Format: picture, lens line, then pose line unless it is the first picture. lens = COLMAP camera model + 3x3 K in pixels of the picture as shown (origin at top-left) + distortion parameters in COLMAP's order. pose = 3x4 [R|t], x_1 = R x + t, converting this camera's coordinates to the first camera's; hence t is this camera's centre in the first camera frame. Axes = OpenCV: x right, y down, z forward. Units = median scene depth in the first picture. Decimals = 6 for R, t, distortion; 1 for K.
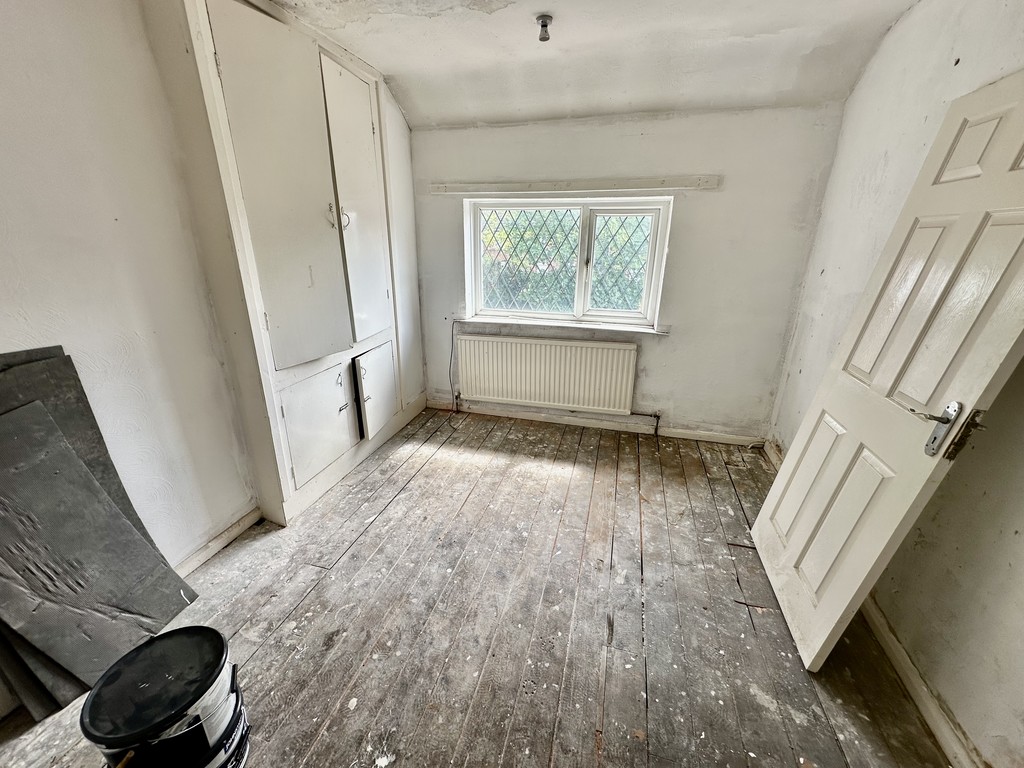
lens RADIAL K [[409.4, 0, 513.7], [0, 409.4, 382.1], [0, 0, 1]] dist [-0.002459, 0.000082]
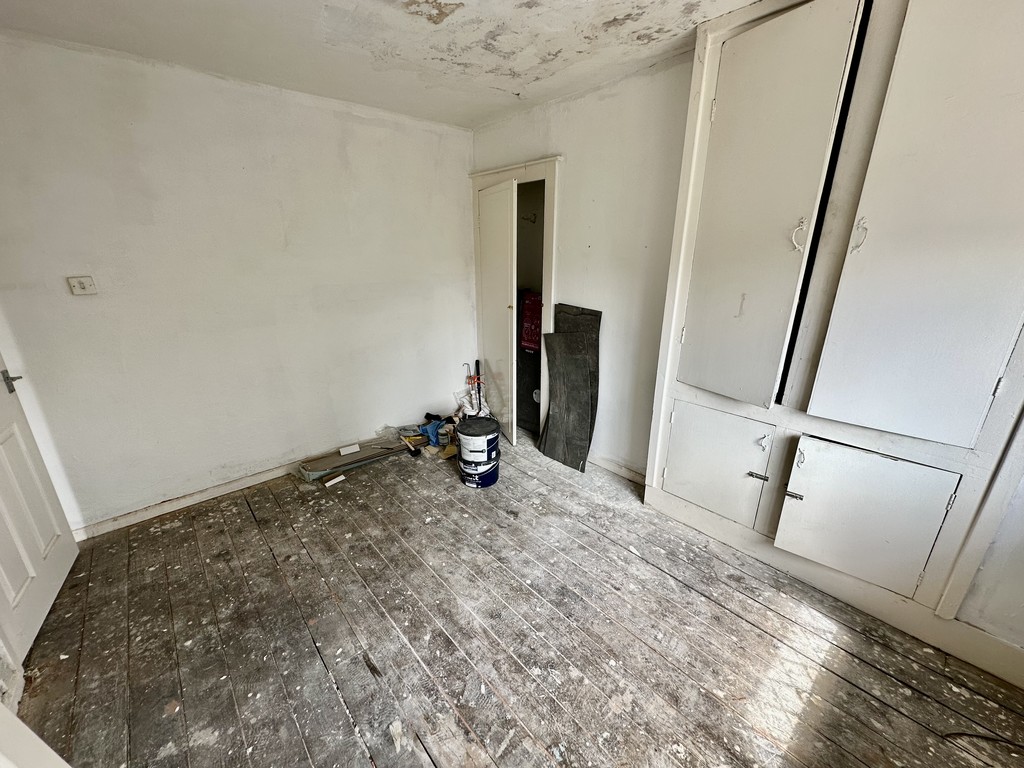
lens RADIAL K [[409.4, 0, 511.7], [0, 409.4, 387.0], [0, 0, 1]] dist [-0.002459, 0.000082]
pose [[-0.544507, 0.269143, -0.794402, 0.602783], [-0.281470, 0.833563, 0.475339, -0.464961], [0.790118, 0.482426, -0.378125, 1.222766]]
